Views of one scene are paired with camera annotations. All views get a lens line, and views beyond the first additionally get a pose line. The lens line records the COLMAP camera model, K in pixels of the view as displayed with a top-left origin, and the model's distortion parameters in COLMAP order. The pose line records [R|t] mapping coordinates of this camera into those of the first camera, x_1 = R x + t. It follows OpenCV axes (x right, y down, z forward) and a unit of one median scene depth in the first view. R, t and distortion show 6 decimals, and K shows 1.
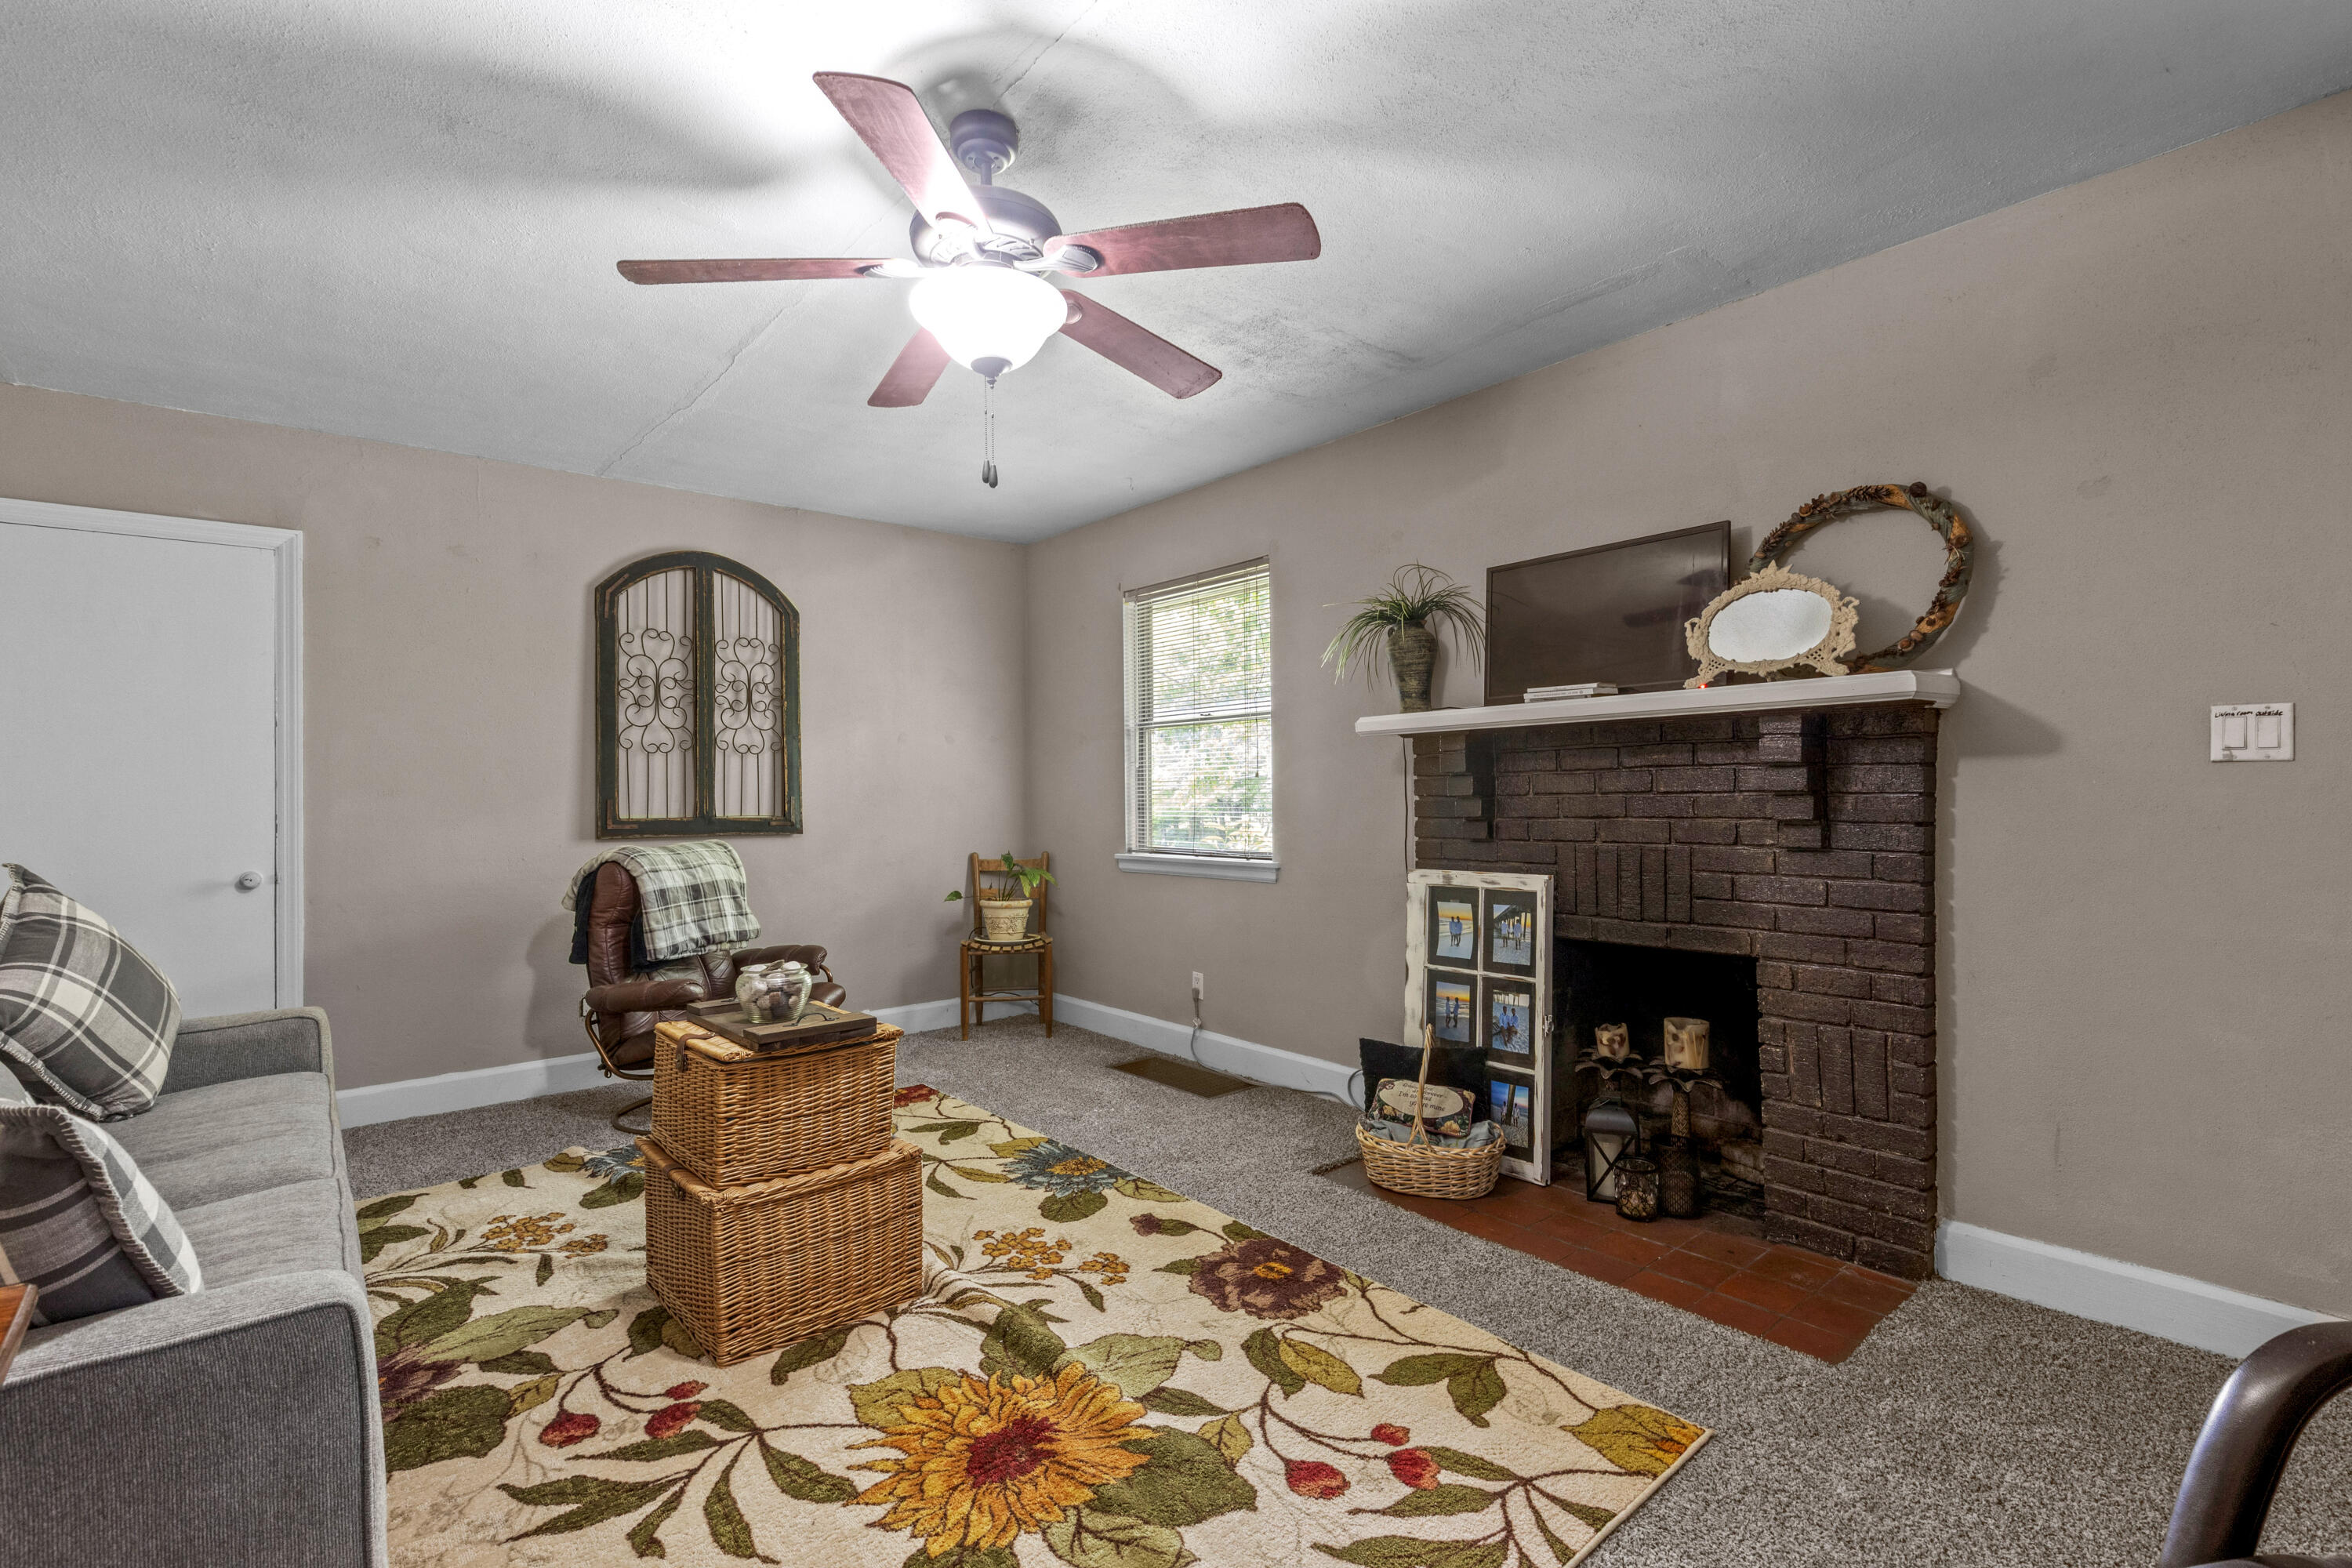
lens RADIAL K [[1061.9, 0, 1162.9], [0, 1061.9, 790.9], [0, 0, 1]] dist [0.010108, -0.000046]
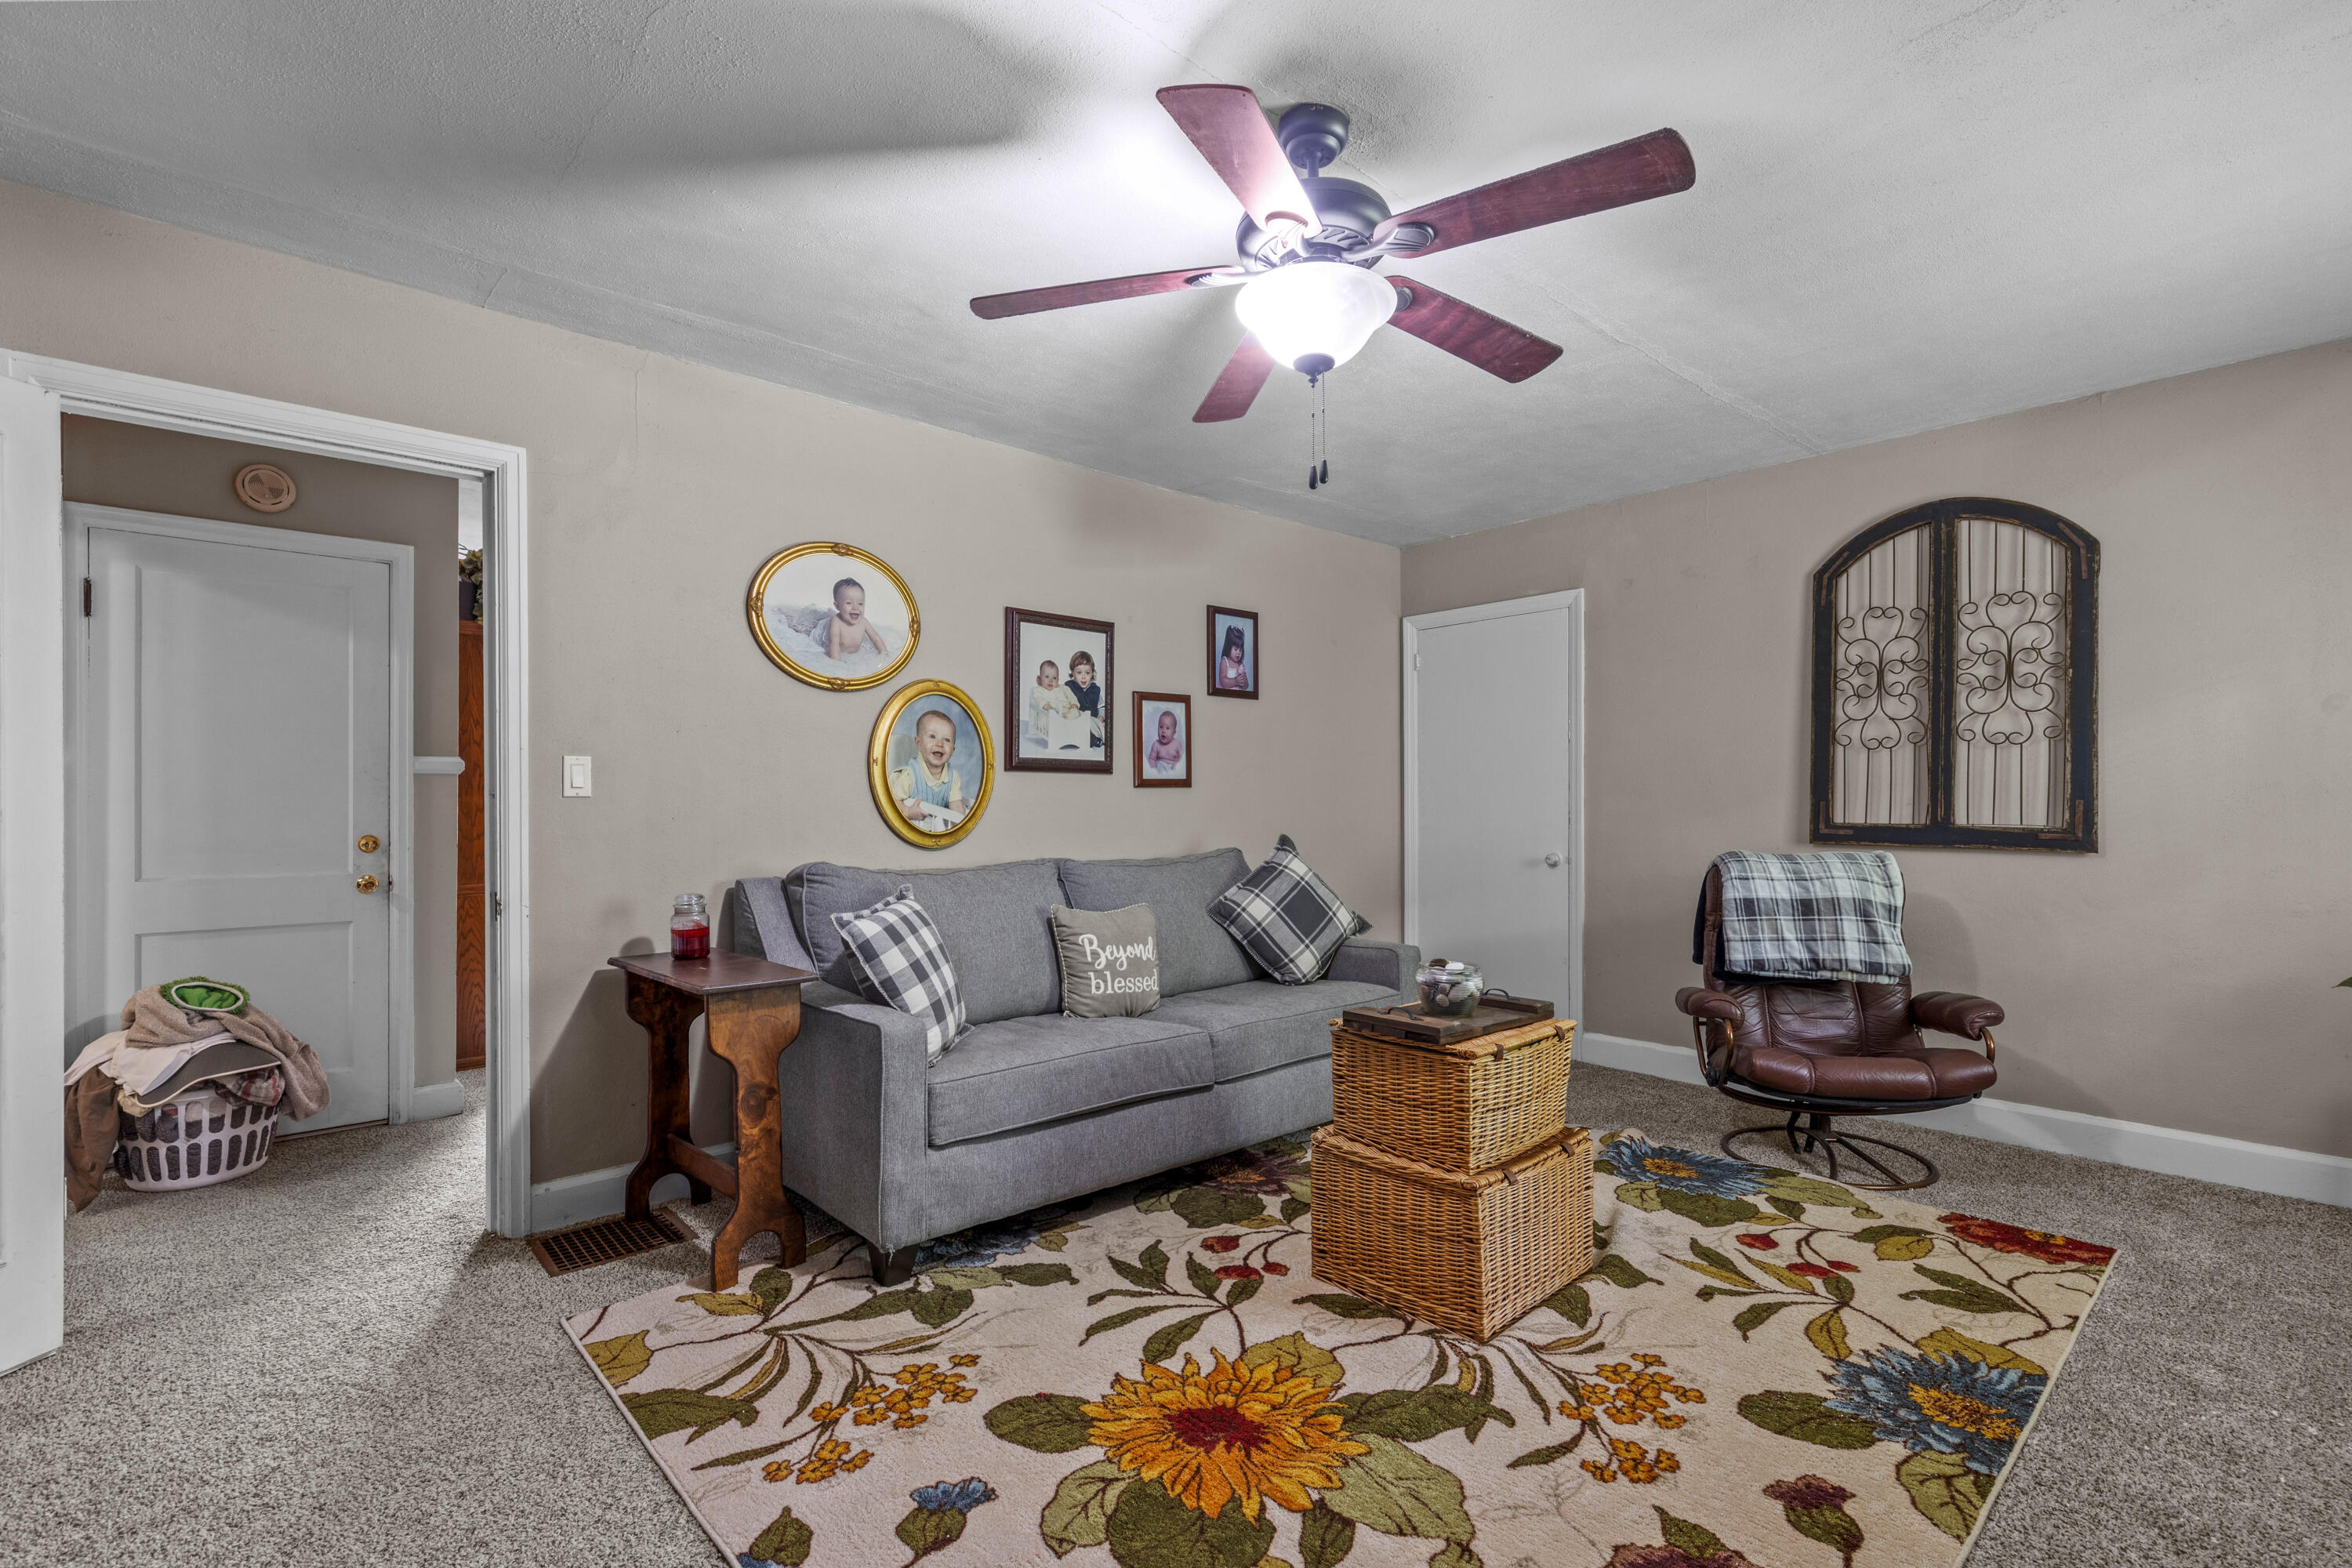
lens RADIAL K [[1061.9, 0, 1161.0], [0, 1061.9, 795.5], [0, 0, 1]] dist [0.010108, -0.000046]
pose [[0.043874, 0.005782, -0.999020, 0.446768], [0.004554, 0.999972, 0.005988, -0.006275], [0.999027, -0.004812, 0.043846, 0.446548]]
